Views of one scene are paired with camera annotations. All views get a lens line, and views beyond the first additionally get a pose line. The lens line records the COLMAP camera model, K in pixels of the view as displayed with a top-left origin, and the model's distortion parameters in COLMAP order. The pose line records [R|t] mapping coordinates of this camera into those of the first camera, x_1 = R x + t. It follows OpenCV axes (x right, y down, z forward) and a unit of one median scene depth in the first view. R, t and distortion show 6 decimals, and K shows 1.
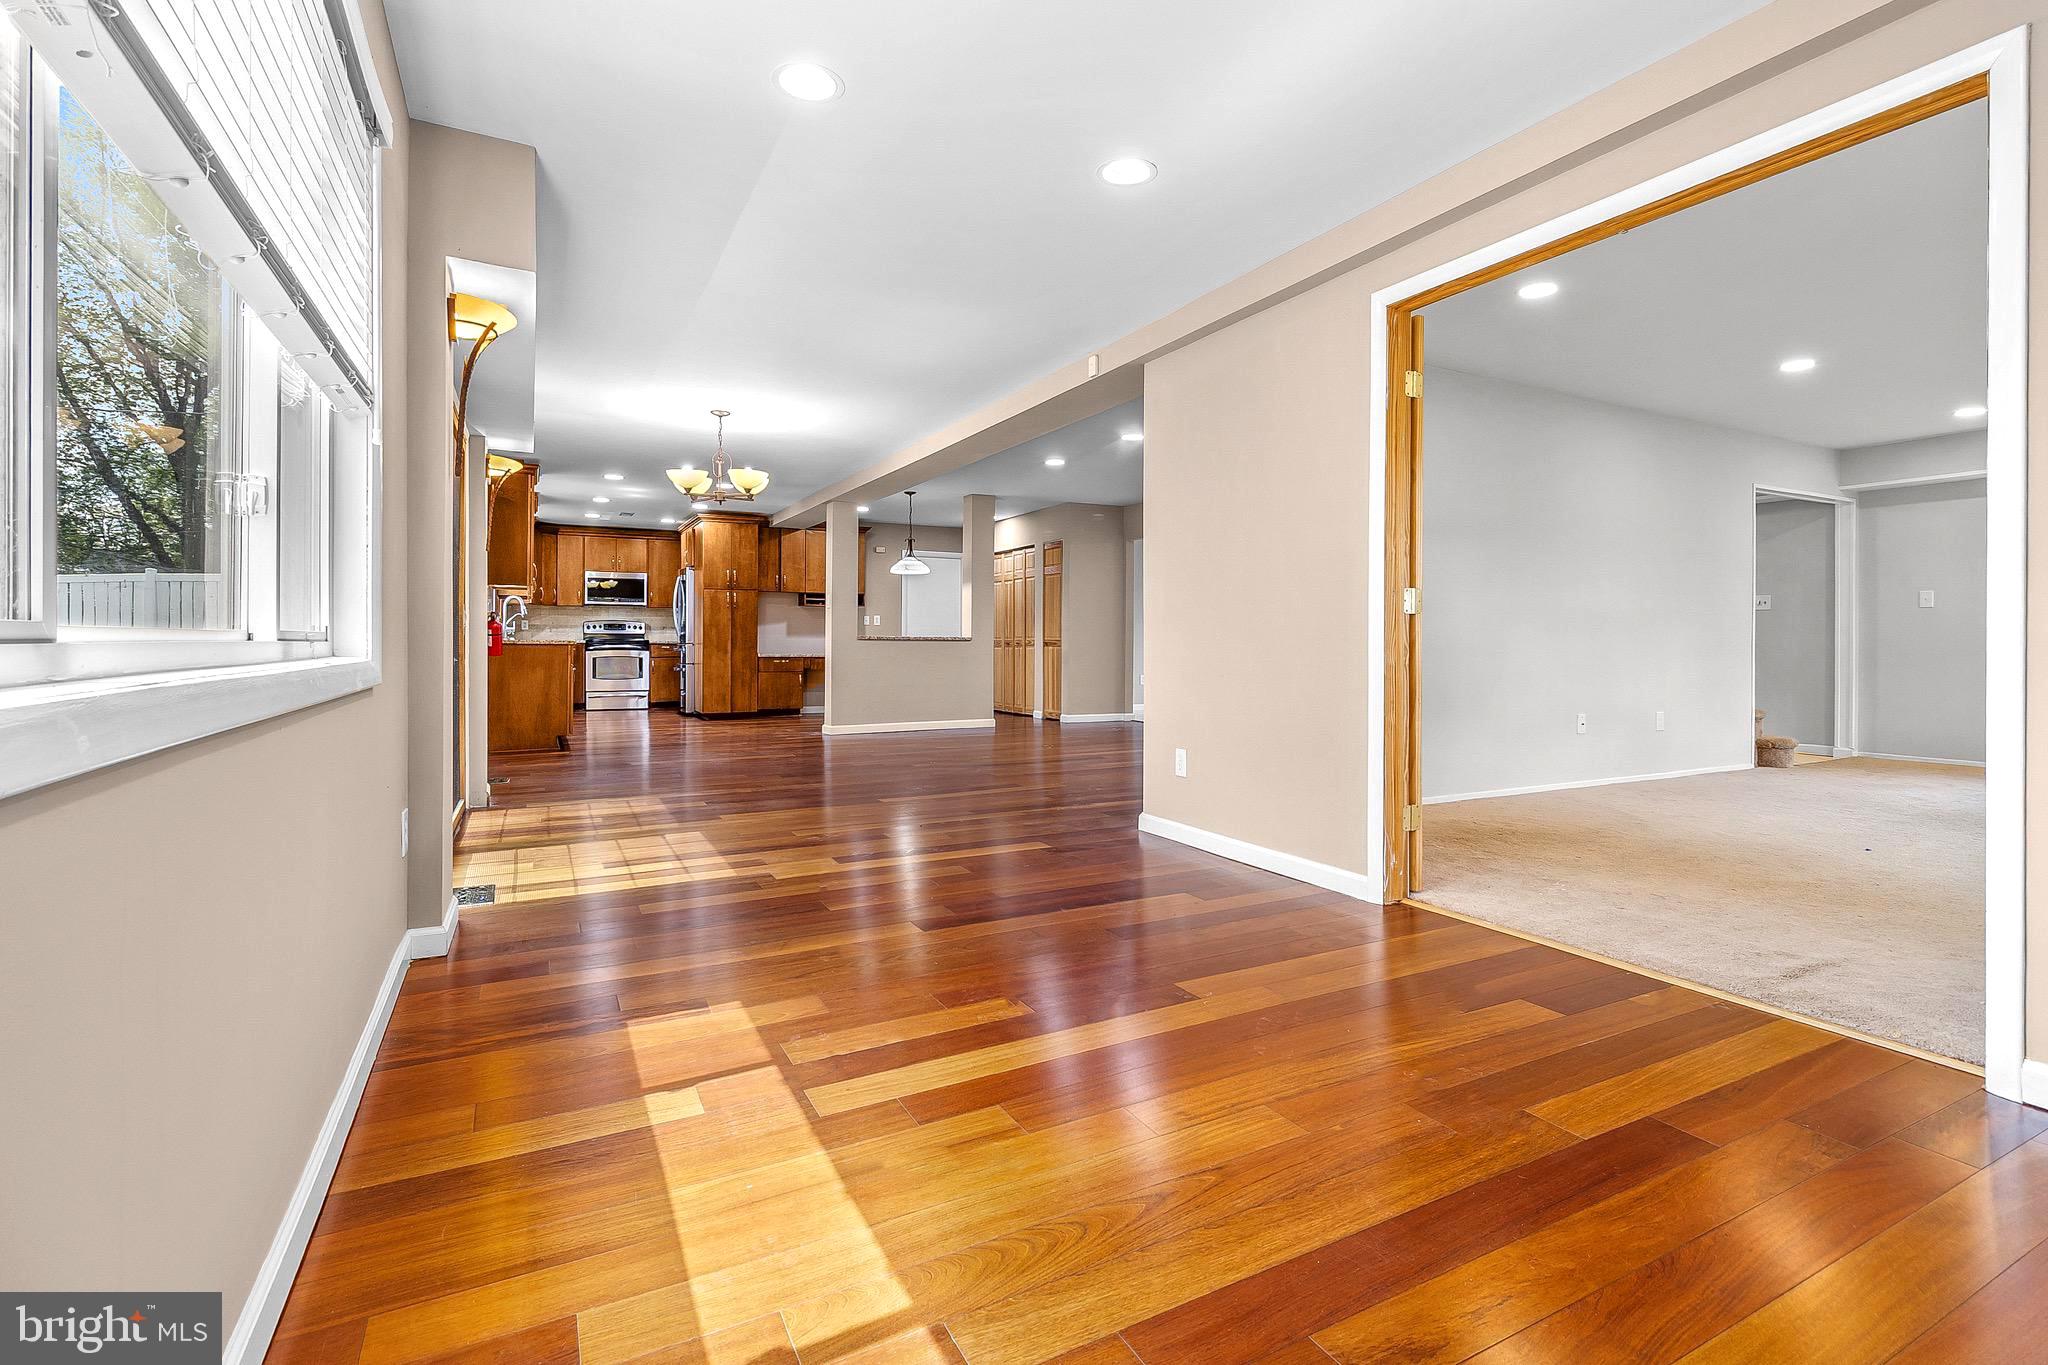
lens RADIAL K [[947.4, 0, 1034.8], [0, 947.4, 649.2], [0, 0, 1]] dist [0.000862, 0.000064]
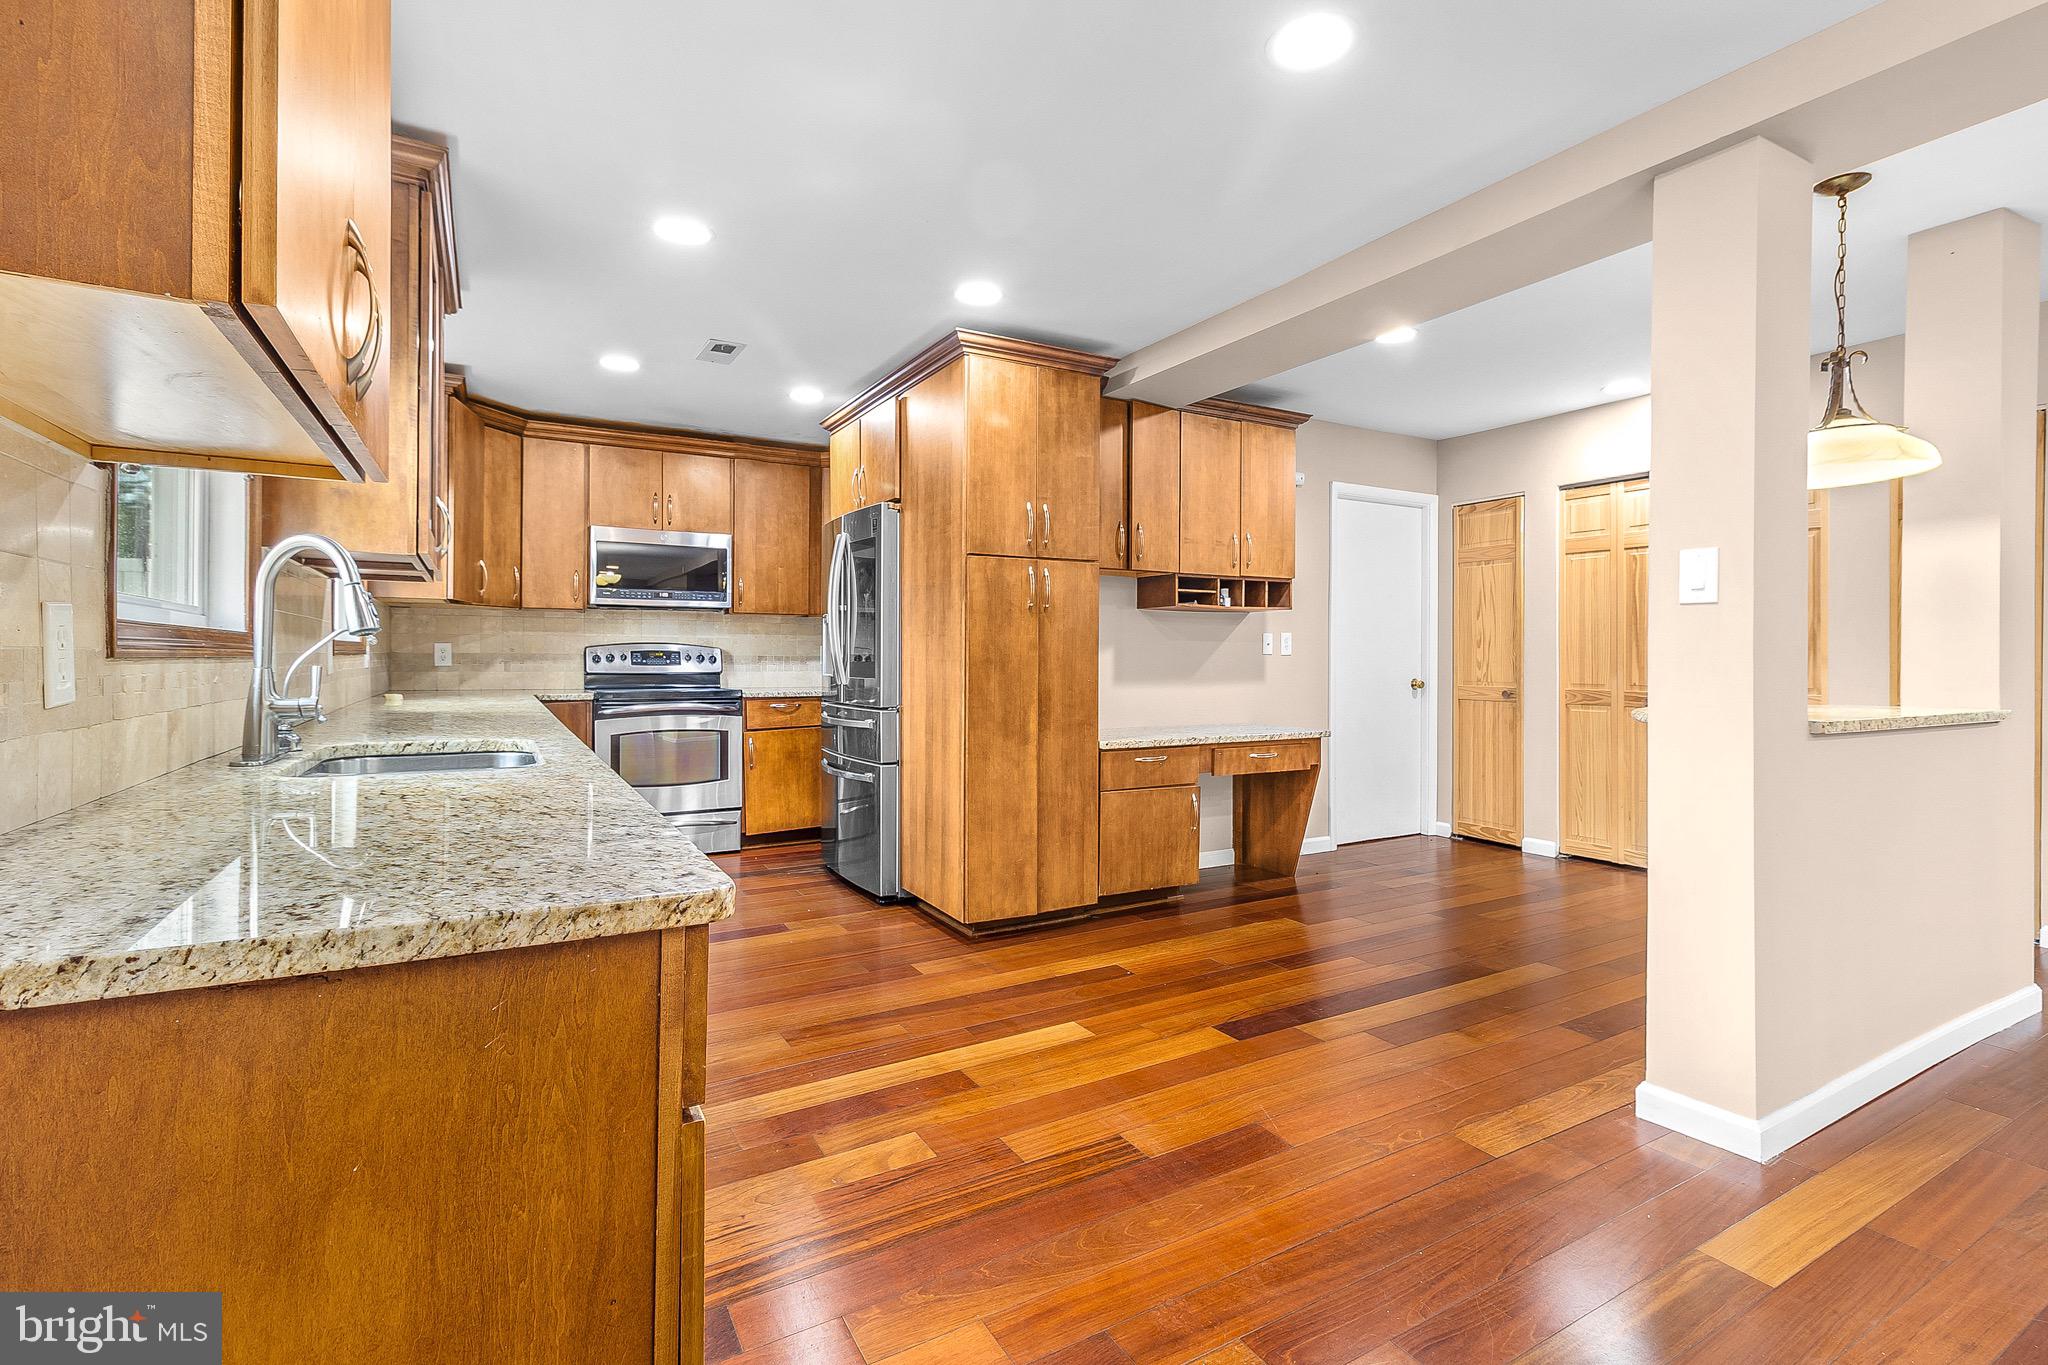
lens RADIAL K [[947.4, 0, 1034.8], [0, 947.4, 649.2], [0, 0, 1]] dist [0.000862, 0.000064]
pose [[0.999362, -0.001255, 0.035687, -0.305554], [0.001803, 0.999881, -0.015317, -0.022134], [-0.035664, 0.015372, 0.999246, 0.598597]]
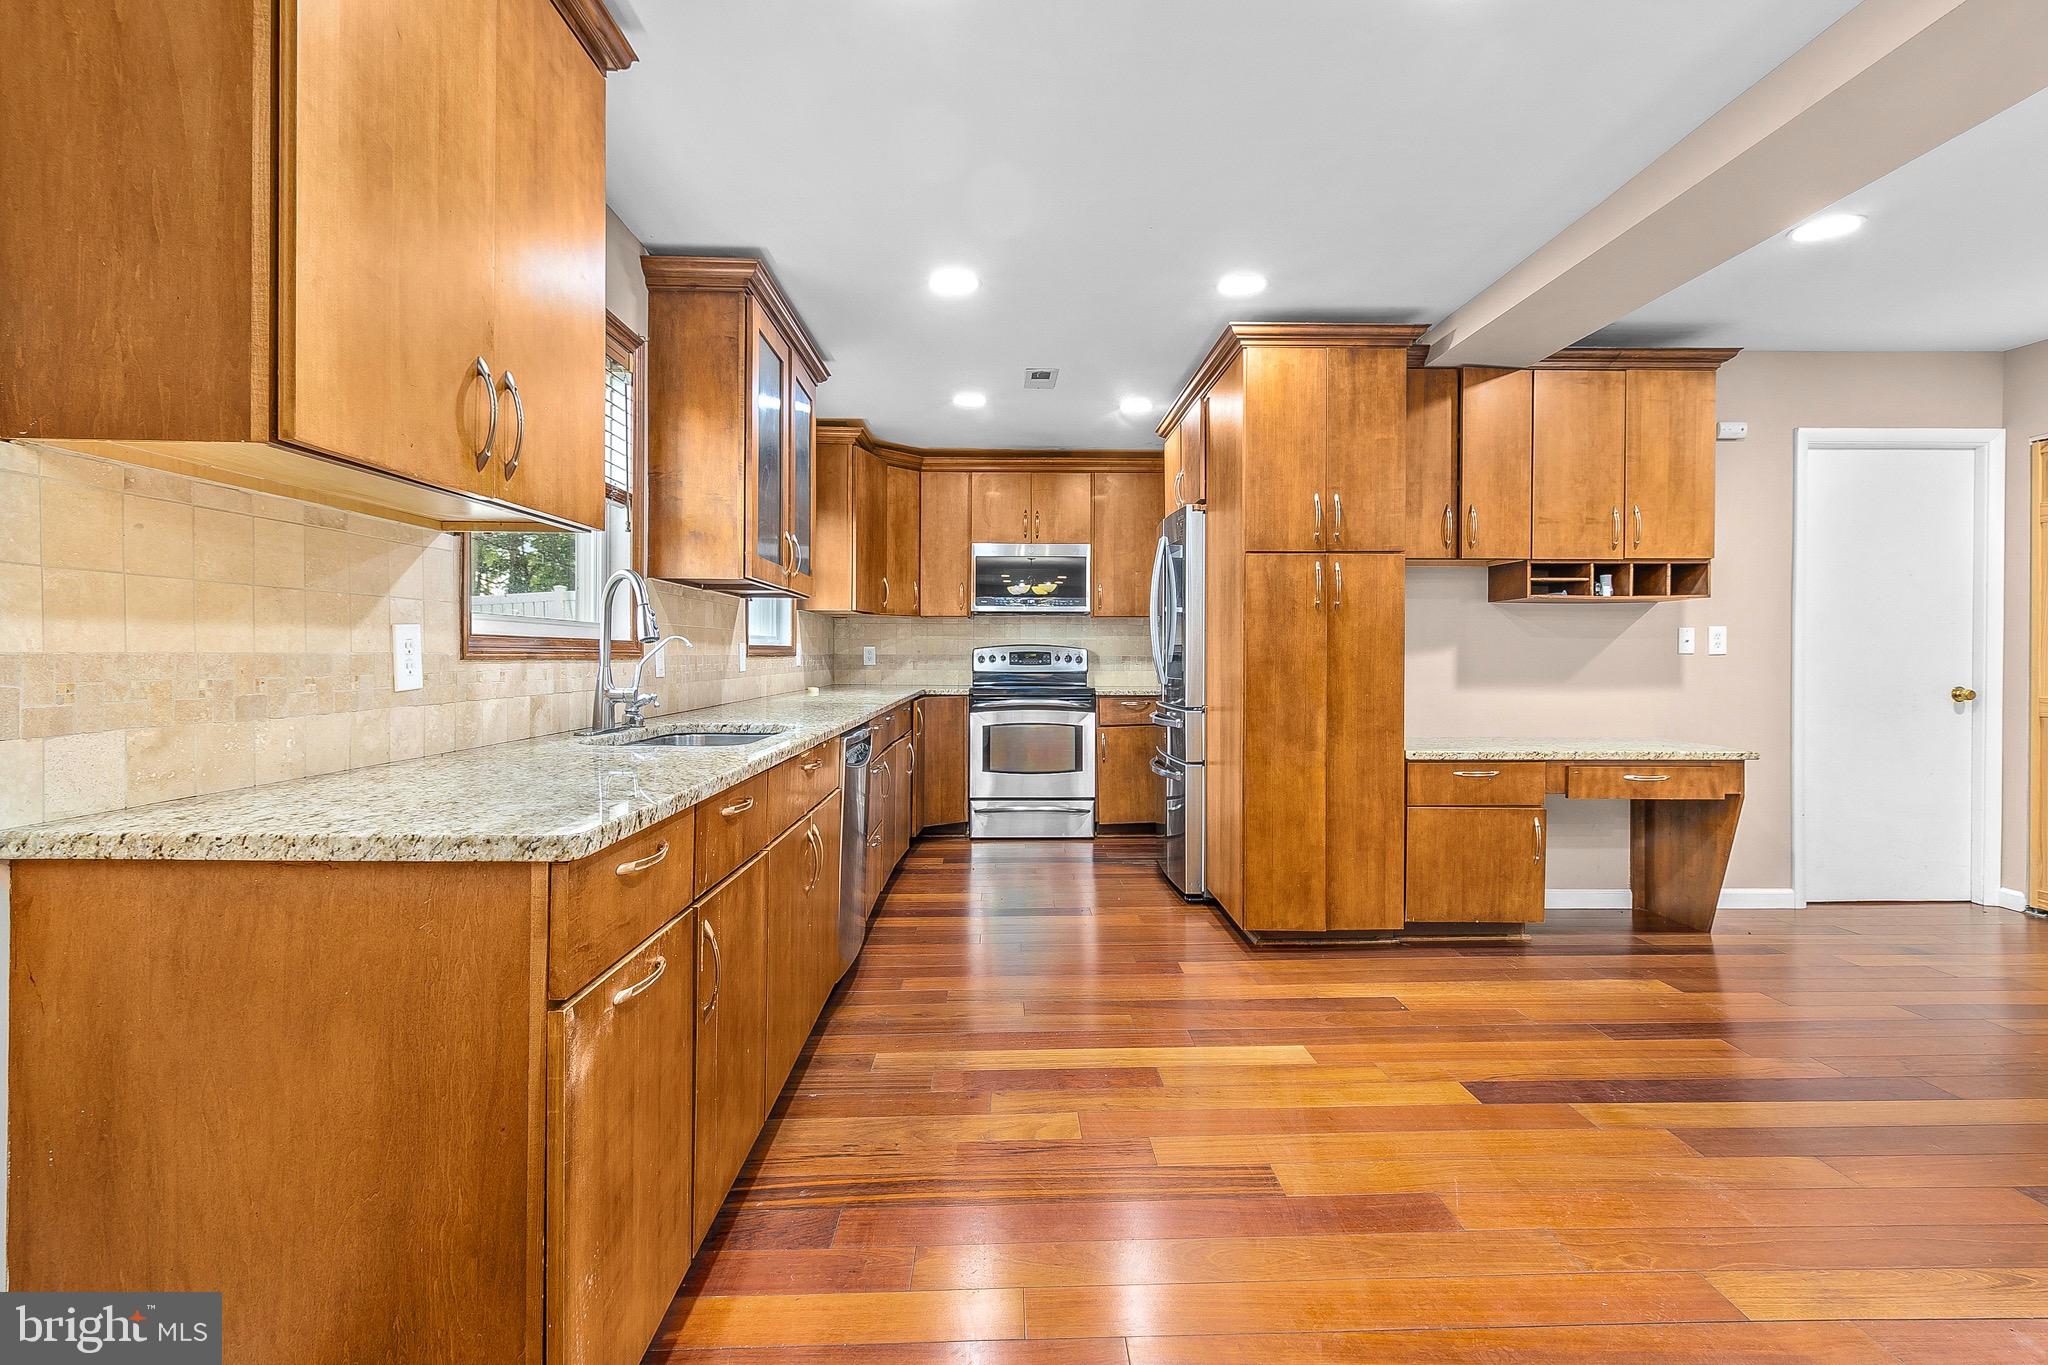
lens RADIAL K [[945.6, 0, 1028.3], [0, 945.6, 653.5], [0, 0, 1]] dist [0.002204, 0.000181]
pose [[0.894243, -0.004336, -0.447561, -0.244133], [-0.000699, 0.999938, -0.011085, -0.022294], [0.447581, 0.010226, 0.894185, 0.607790]]
